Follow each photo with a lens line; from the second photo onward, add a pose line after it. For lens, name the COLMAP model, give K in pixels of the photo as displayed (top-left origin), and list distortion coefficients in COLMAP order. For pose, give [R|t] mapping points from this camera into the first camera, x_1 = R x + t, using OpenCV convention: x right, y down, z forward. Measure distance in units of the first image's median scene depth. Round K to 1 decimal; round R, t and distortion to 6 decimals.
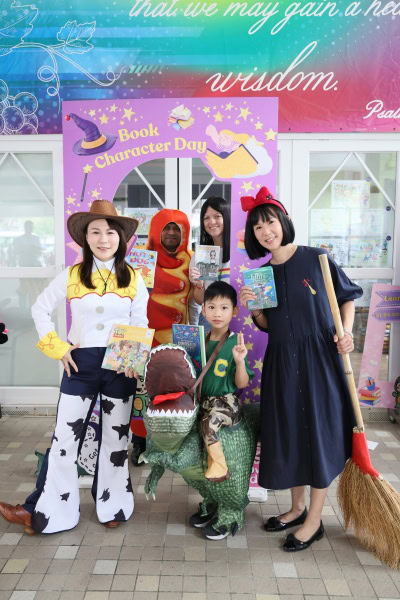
lens RADIAL K [[488.4, 0, 209.3], [0, 488.4, 285.9], [0, 0, 1]] dist [0.015939, -0.007069]
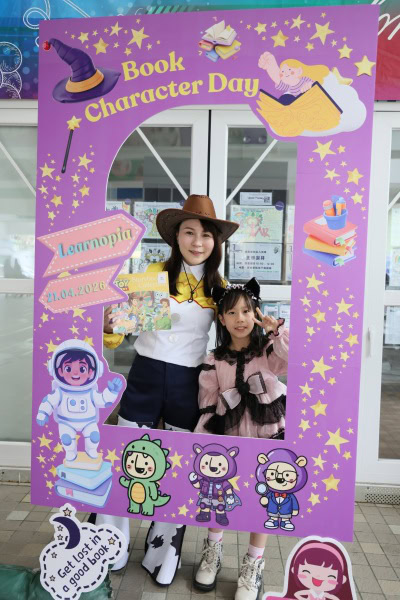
lens RADIAL K [[551.0, 0, 196.5], [0, 551.0, 290.2], [0, 0, 1]] dist [0.012518, 0.054194]
pose [[0.997232, 0.027346, -0.069139, -0.029136], [-0.030499, 0.998523, -0.044953, 0.011274], [0.067808, 0.046937, 0.996594, 0.292532]]
